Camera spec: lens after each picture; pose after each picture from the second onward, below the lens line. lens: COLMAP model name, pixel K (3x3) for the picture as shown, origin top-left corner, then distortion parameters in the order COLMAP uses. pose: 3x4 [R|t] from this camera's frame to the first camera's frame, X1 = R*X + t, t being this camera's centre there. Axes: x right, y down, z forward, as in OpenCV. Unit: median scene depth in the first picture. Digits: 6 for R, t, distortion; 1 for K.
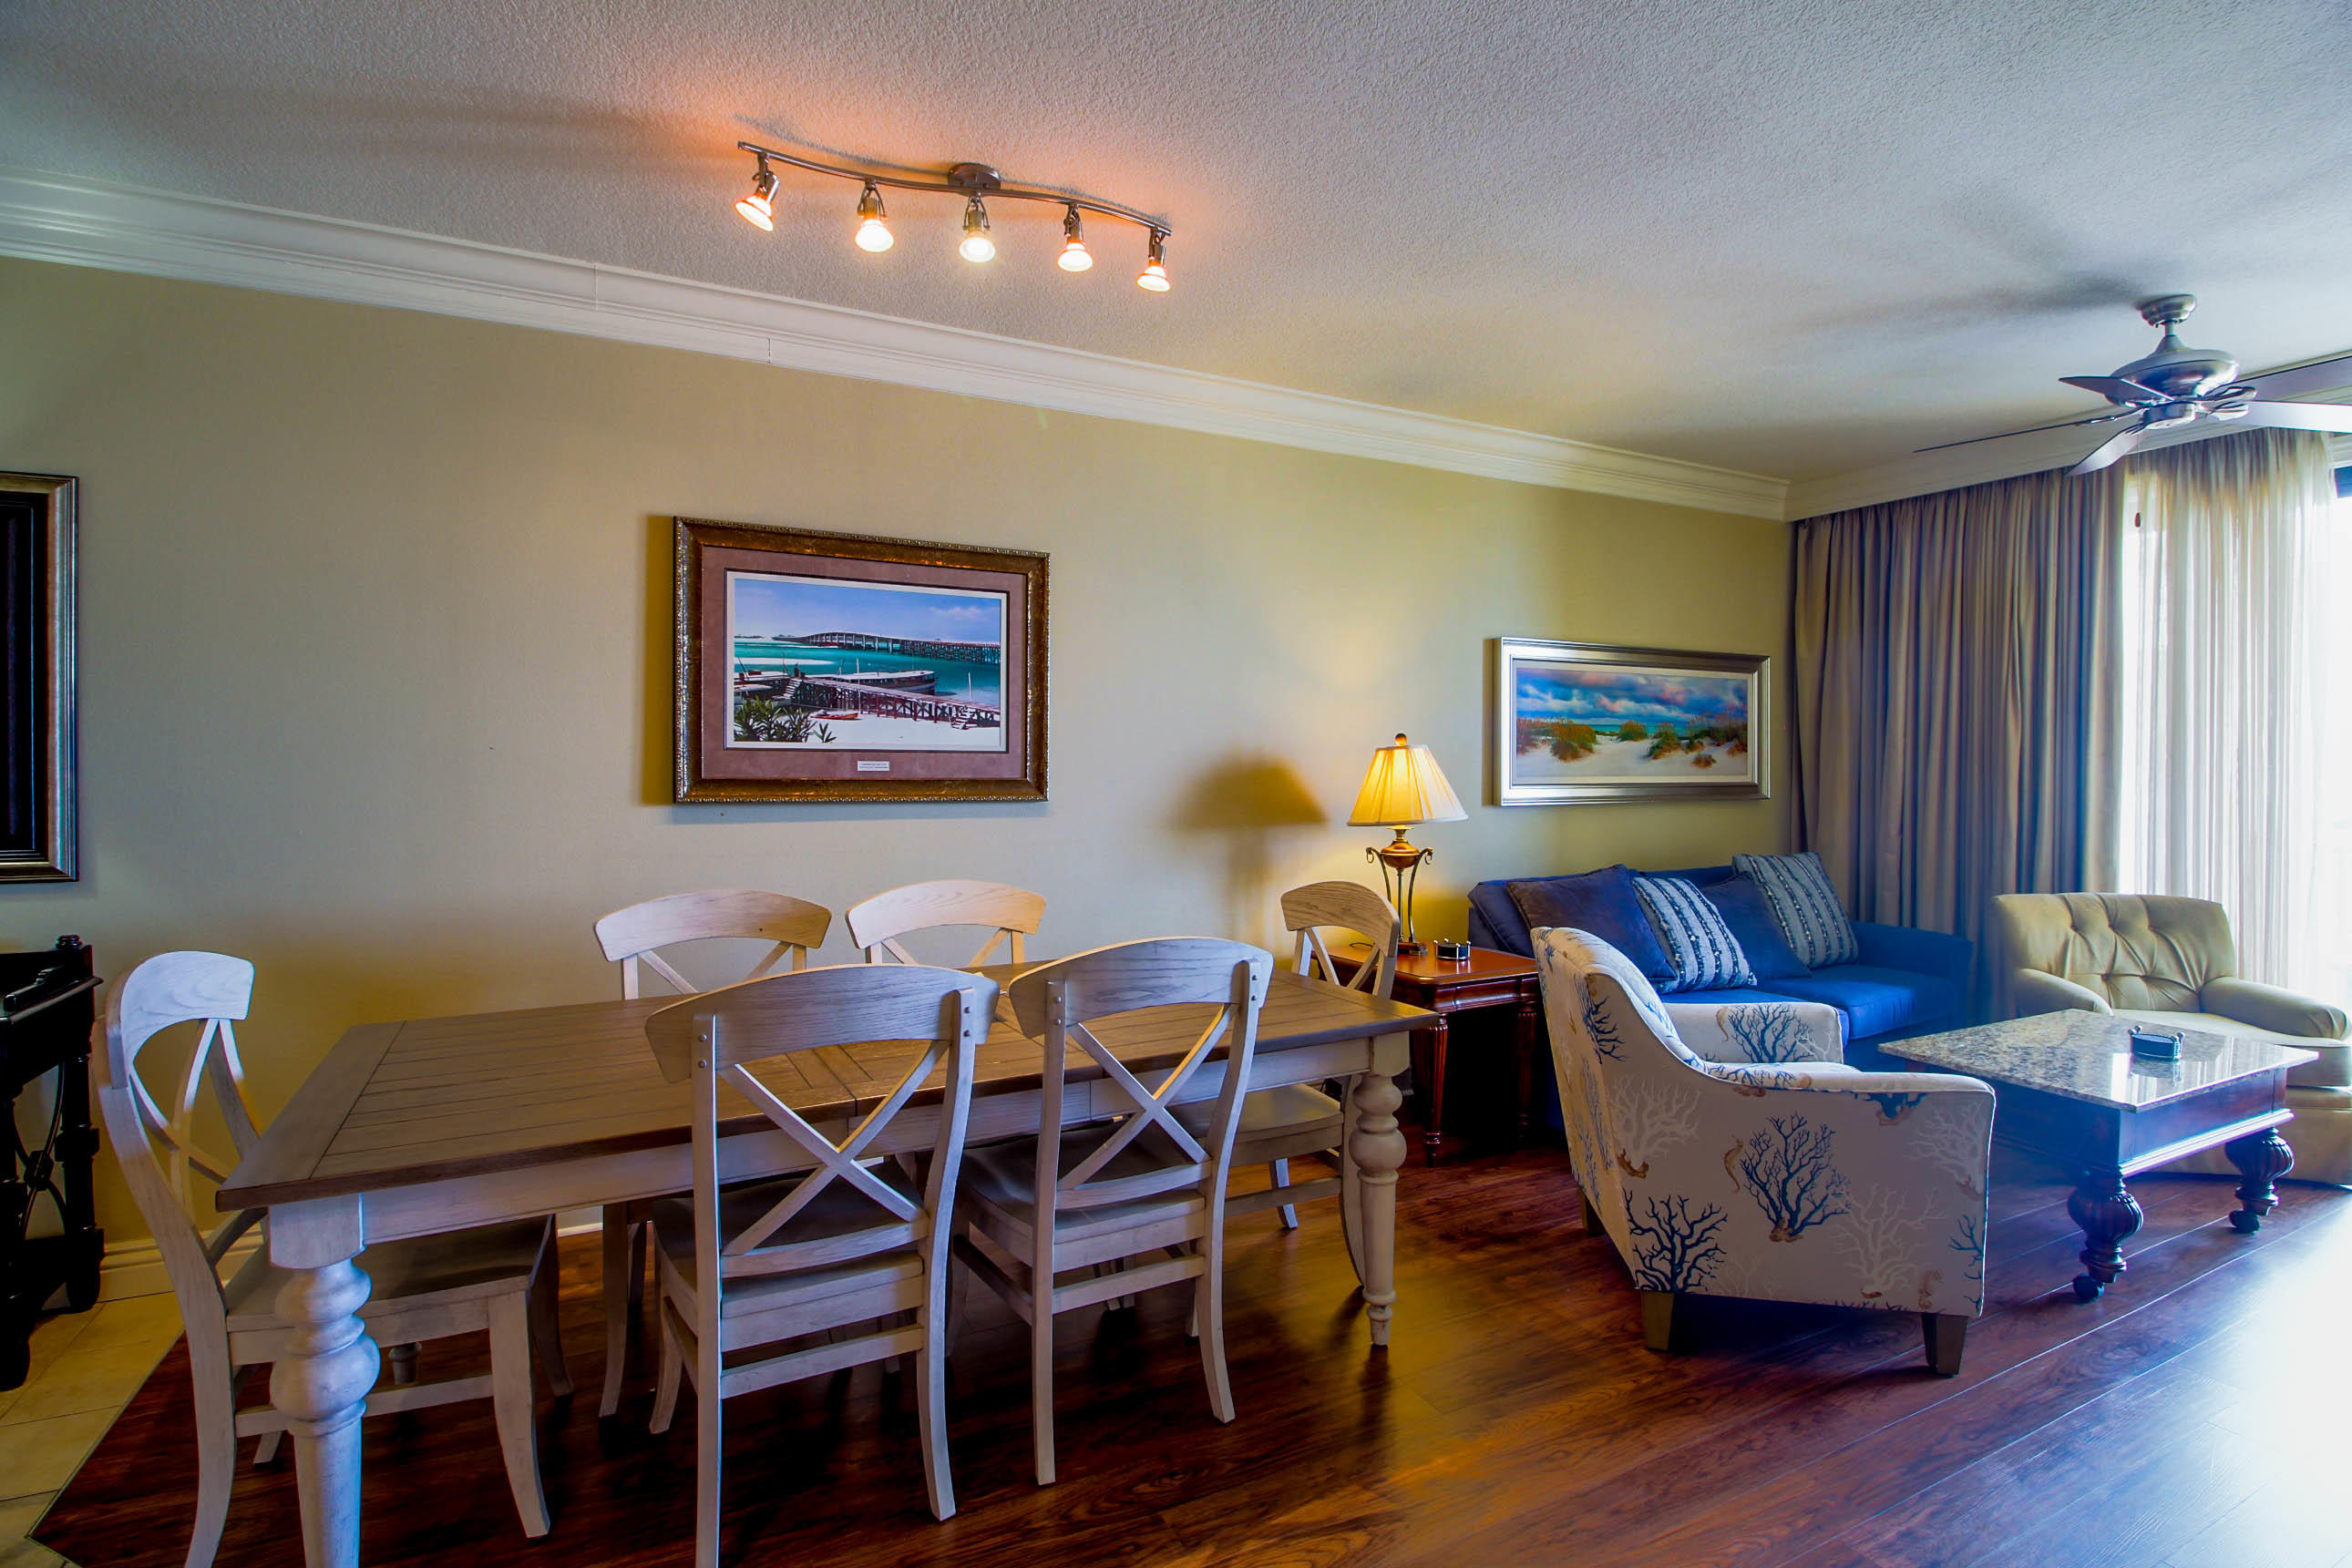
lens RADIAL K [[1102.1, 0, 1171.0], [0, 1102.1, 785.5], [0, 0, 1]] dist [0.002638, -0.014057]
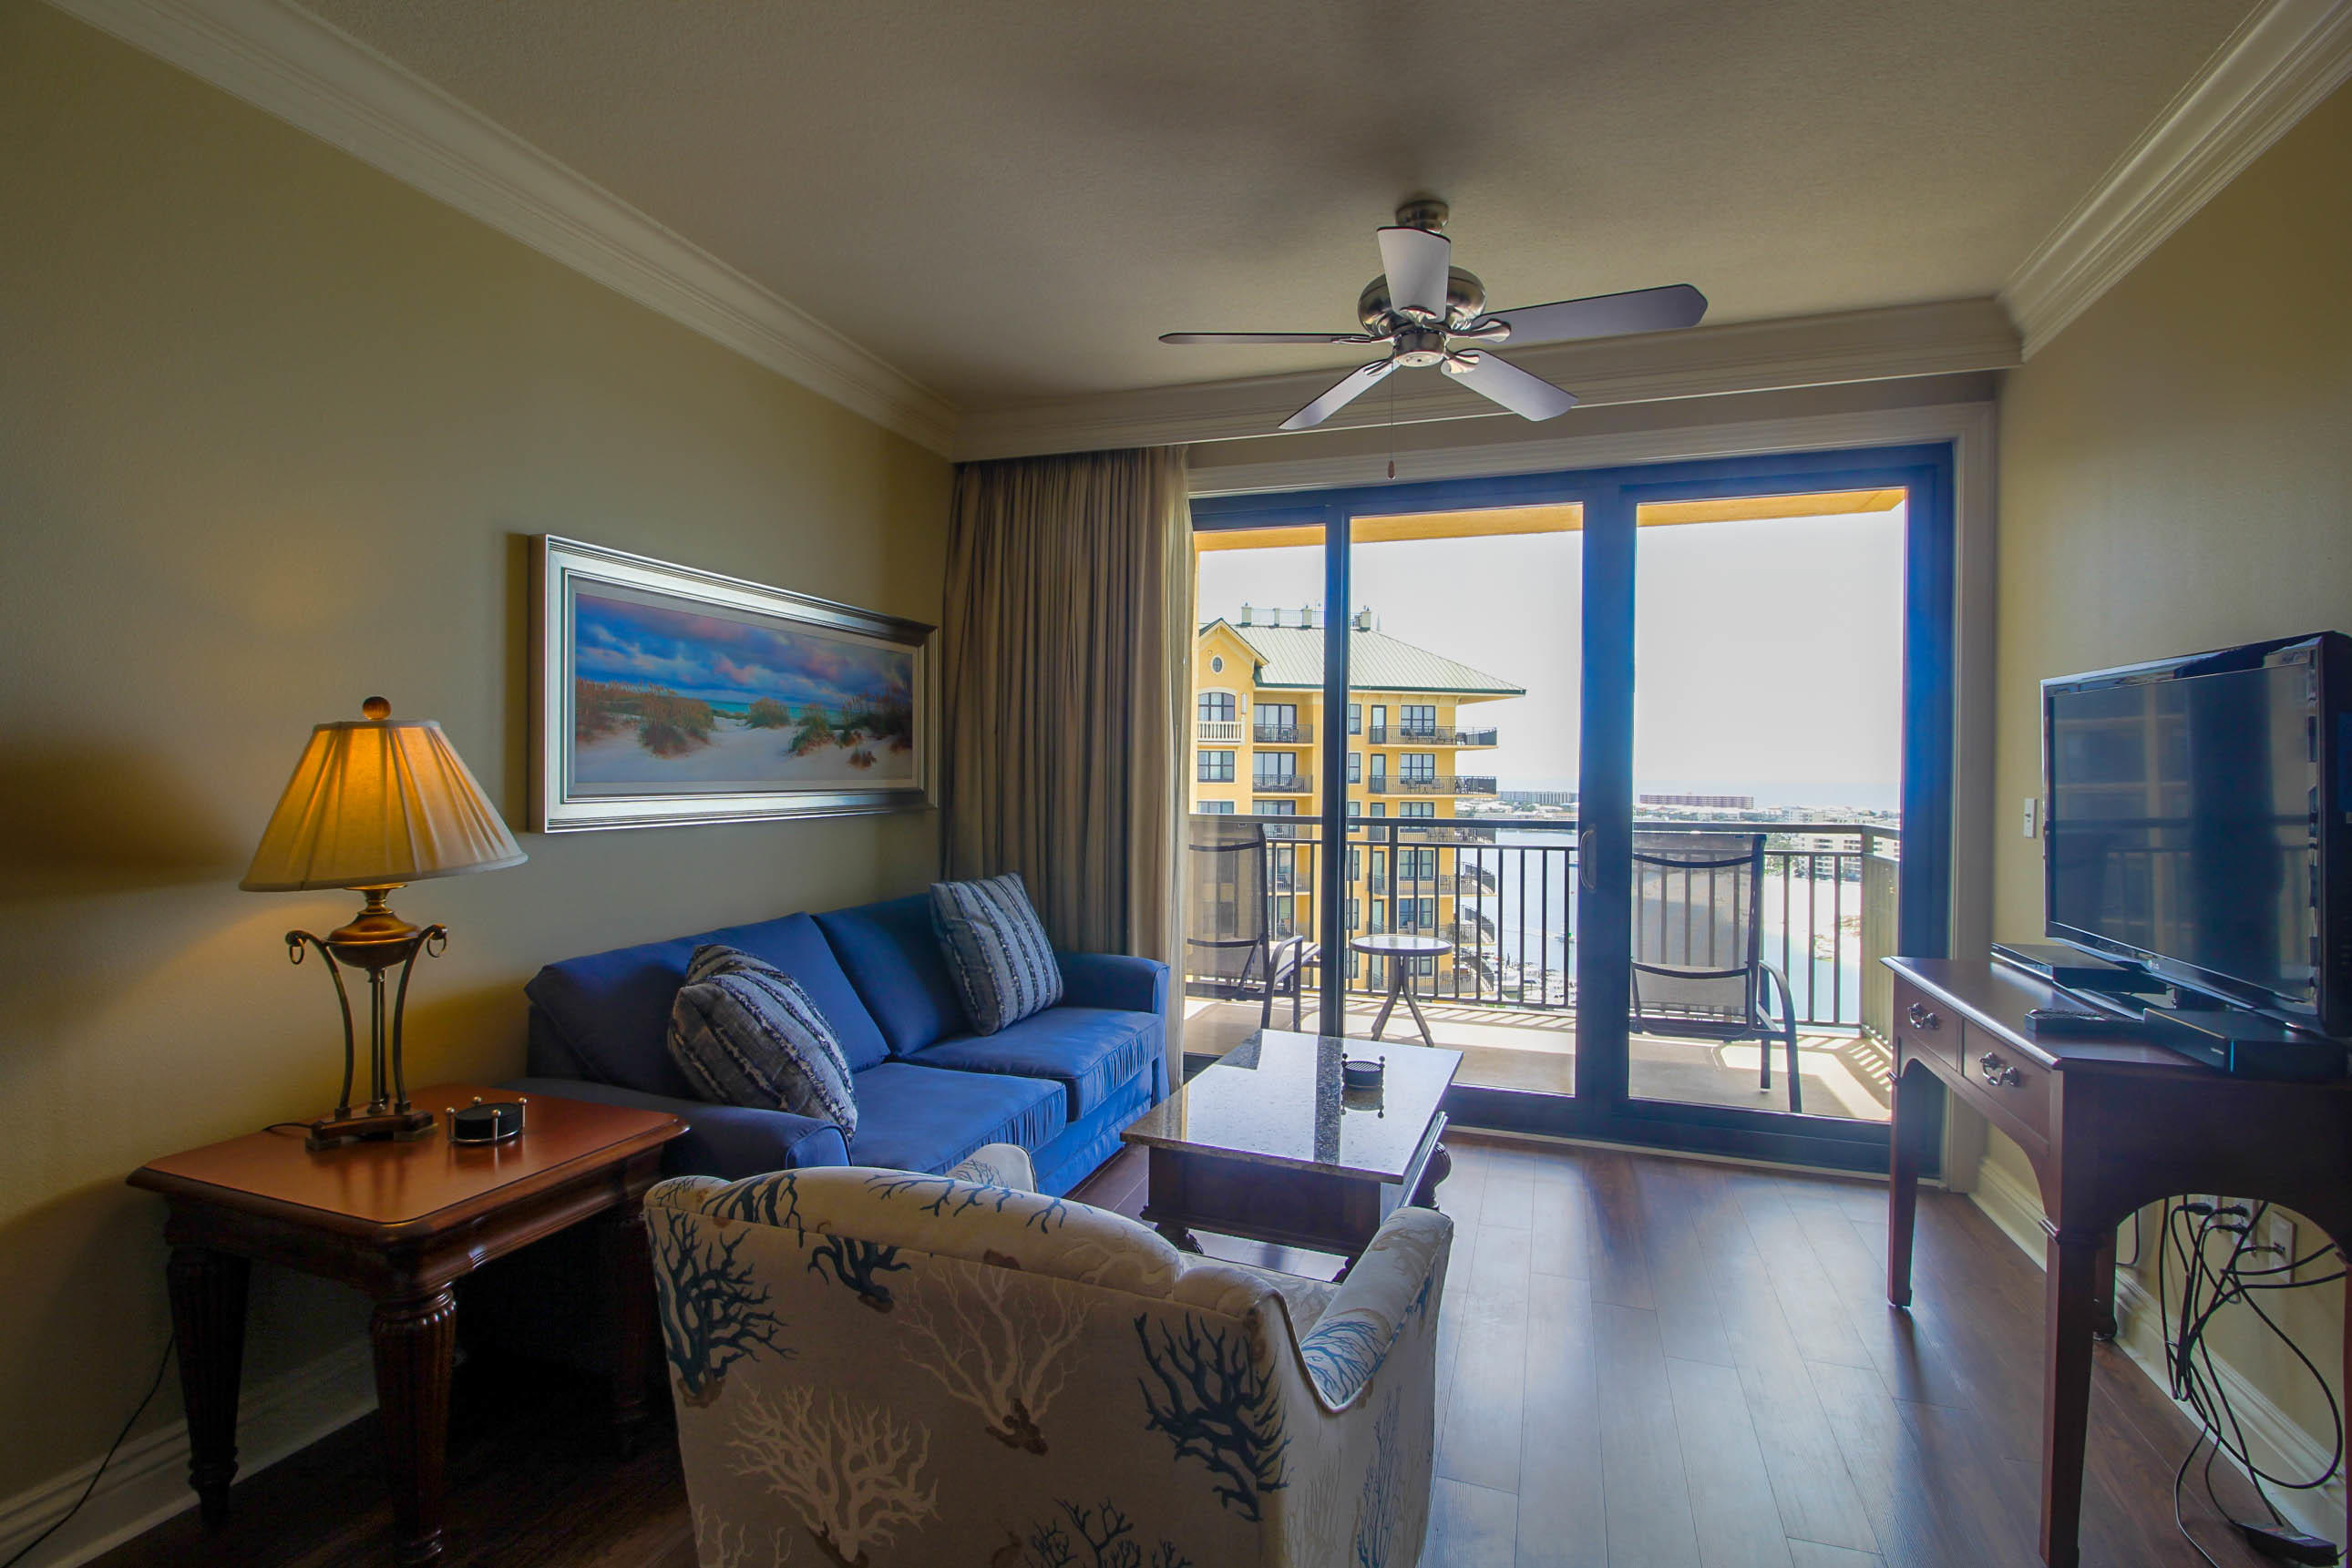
lens RADIAL K [[1102.1, 0, 1172.9], [0, 1102.1, 783.6], [0, 0, 1]] dist [0.002638, -0.014057]
pose [[0.717004, -0.003030, 0.697062, 0.170737], [0.004671, 0.999989, -0.000458, -0.006891], [-0.697053, 0.003584, 0.717010, 0.465463]]
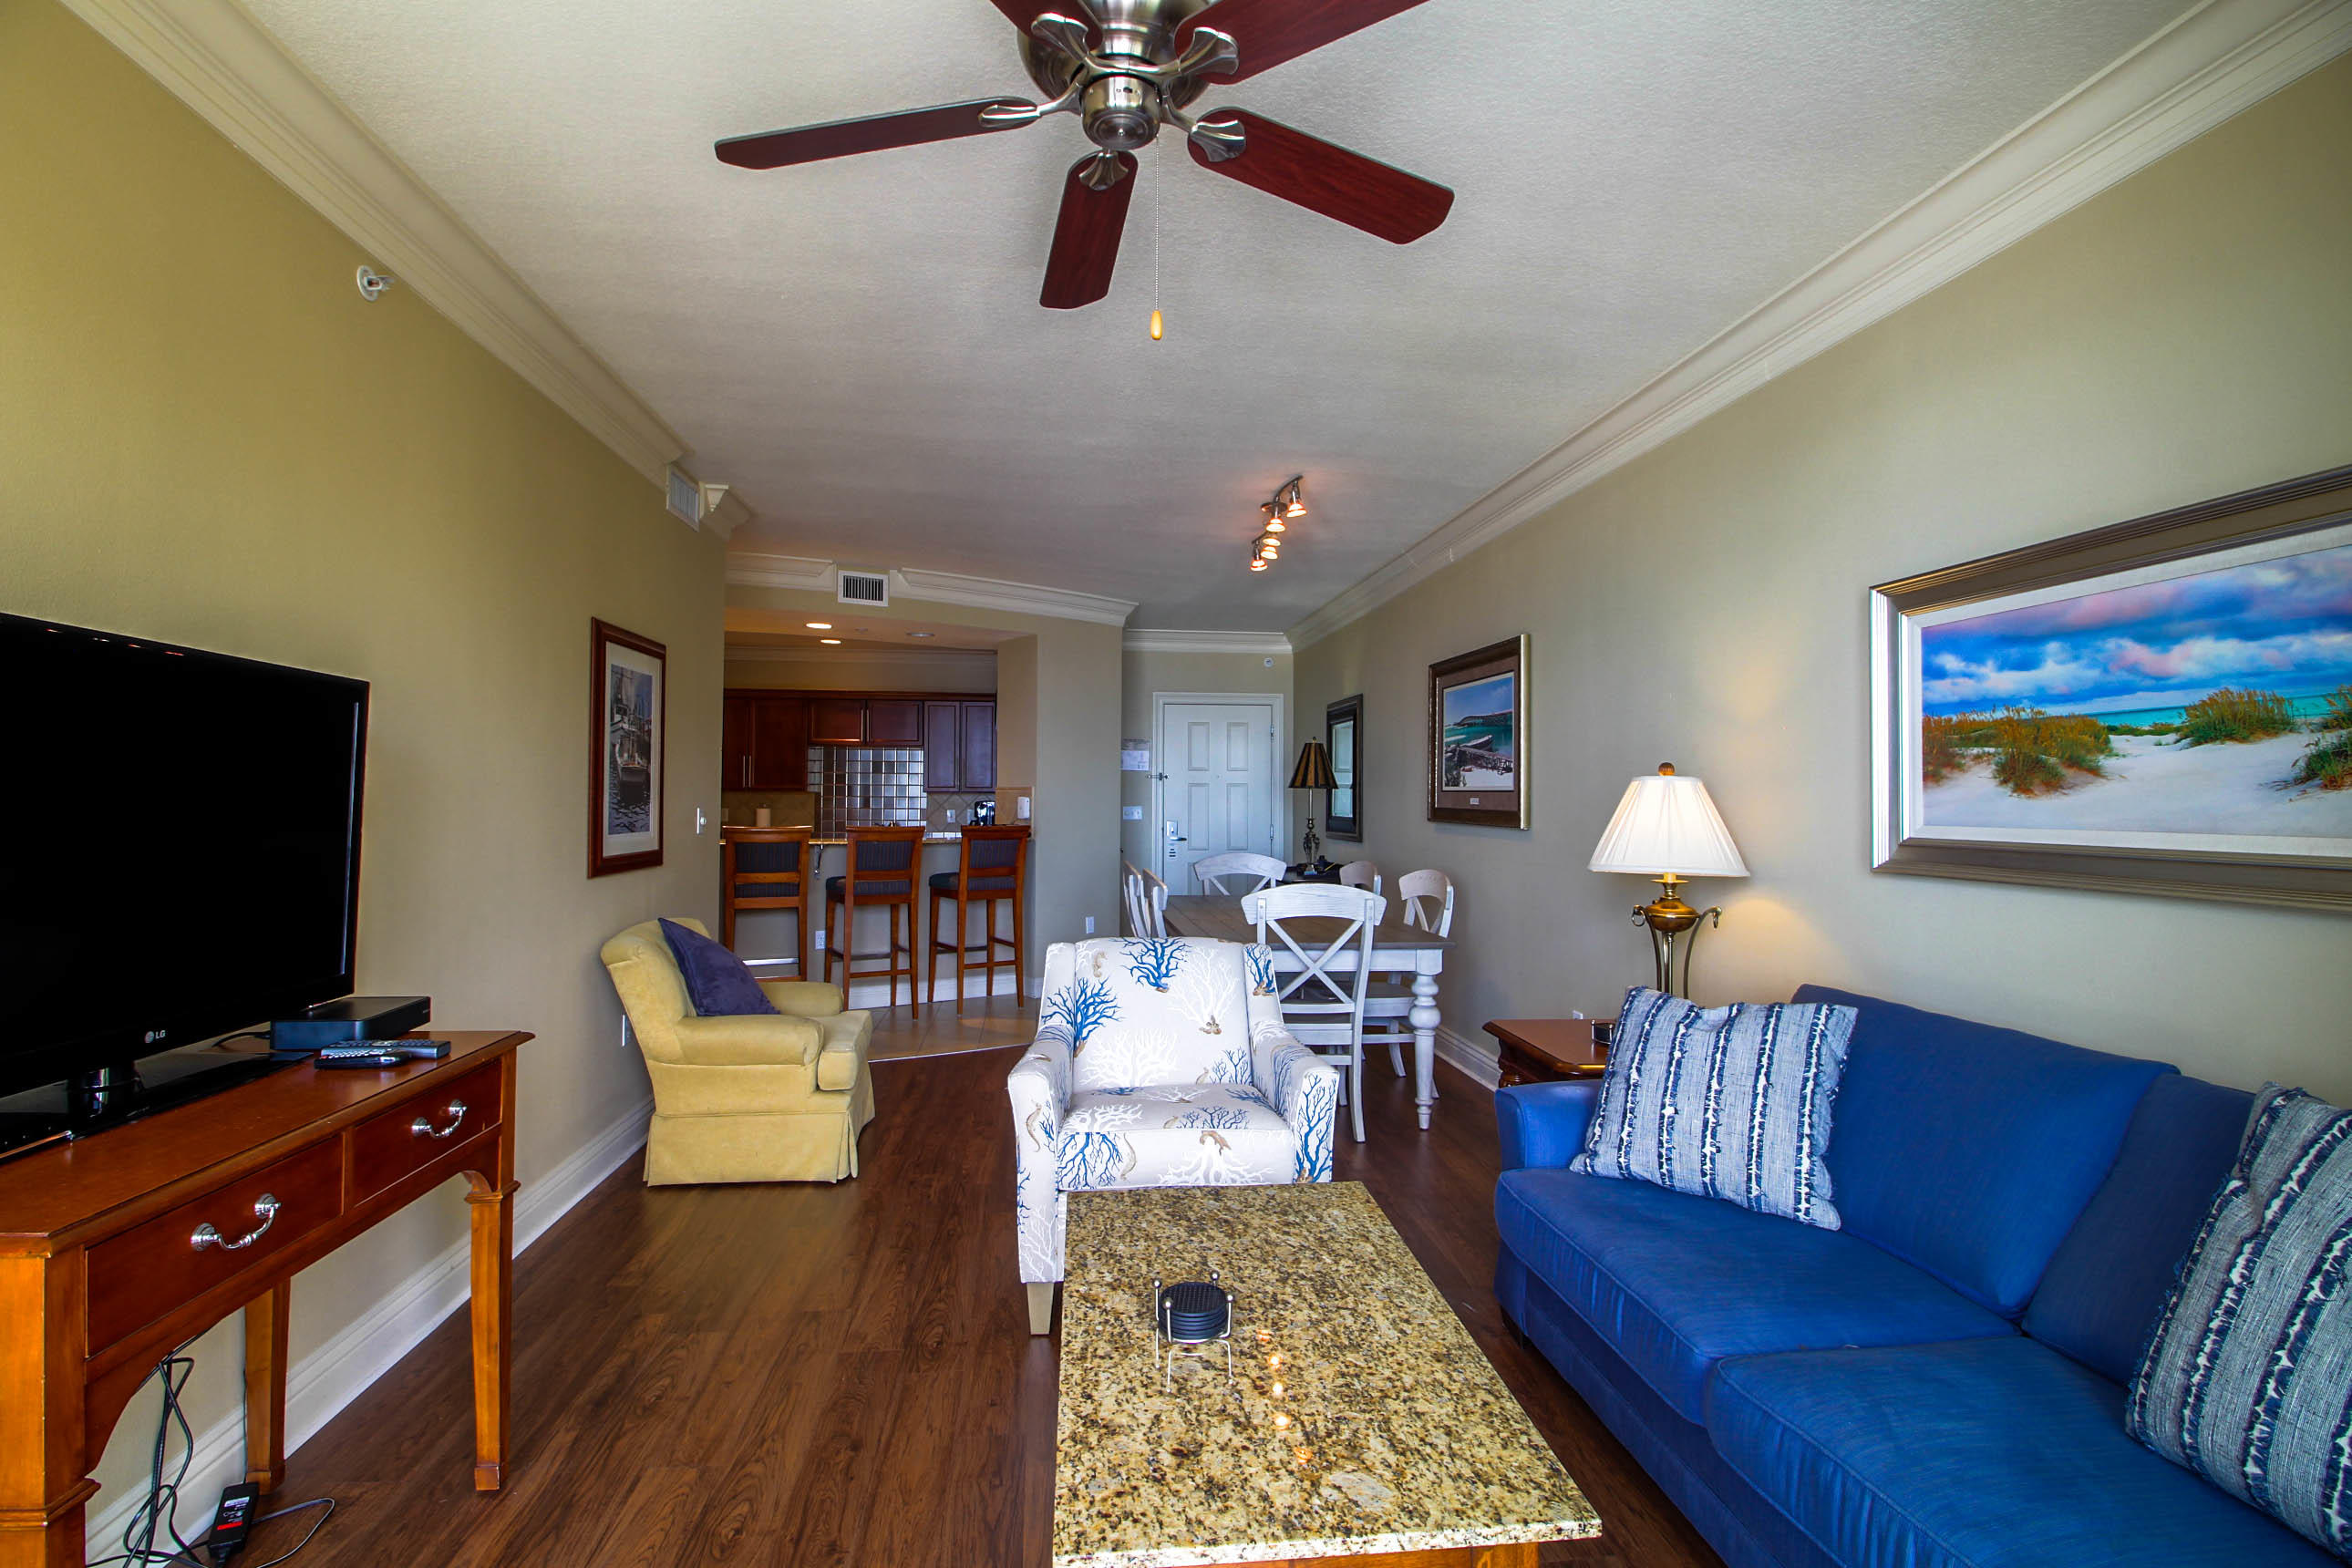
lens RADIAL K [[1102.2, 0, 1169.0], [0, 1102.2, 784.6], [0, 0, 1]] dist [0.002638, -0.014057]
pose [[-0.351942, -0.012392, -0.935940, 1.209551], [-0.020582, 0.999773, -0.005498, -0.021804], [0.935796, 0.017329, -0.352117, 1.057969]]
